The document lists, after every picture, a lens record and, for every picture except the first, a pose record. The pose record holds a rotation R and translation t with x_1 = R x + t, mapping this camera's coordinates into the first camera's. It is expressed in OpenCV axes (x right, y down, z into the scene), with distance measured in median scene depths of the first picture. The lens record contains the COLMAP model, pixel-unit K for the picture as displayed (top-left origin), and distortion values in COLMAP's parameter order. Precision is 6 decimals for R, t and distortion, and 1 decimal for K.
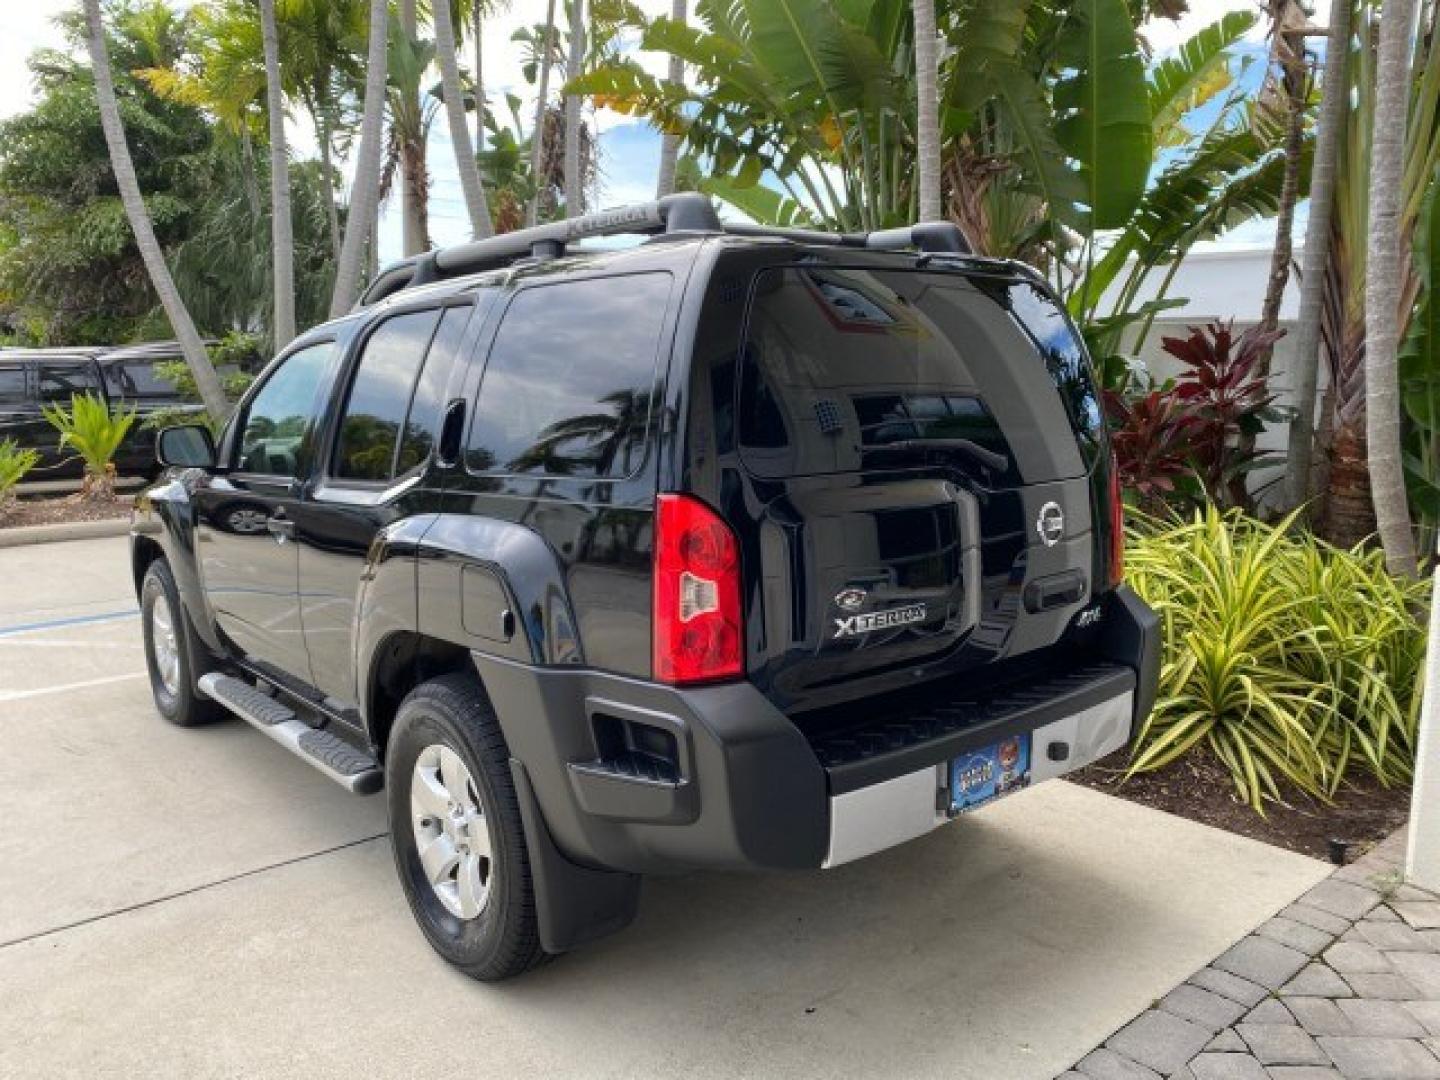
lens RADIAL K [[1102.6, 0, 717.2], [0, 1102.6, 526.2], [0, 0, 1]] dist [0.029914, -0.035017]
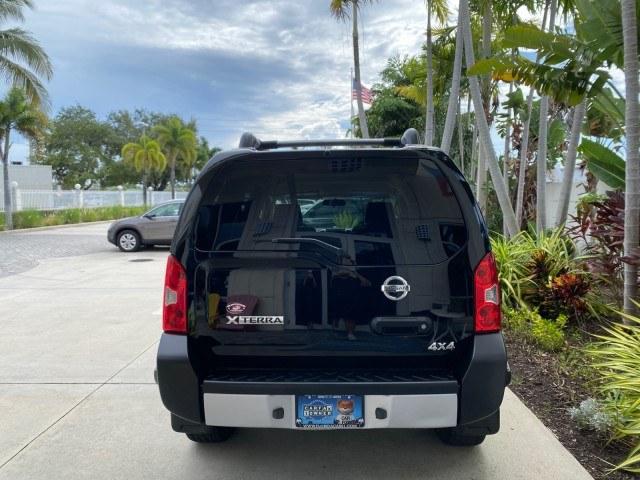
lens RADIAL K [[490.0, 0, 320.6], [0, 490.0, 236.4], [0, 0, 1]] dist [0.029914, -0.035017]
pose [[0.739198, 0.044390, -0.672023, 0.465496], [-0.089225, 0.995485, -0.032387, -0.031234], [0.667551, 0.083901, 0.739822, 0.189605]]
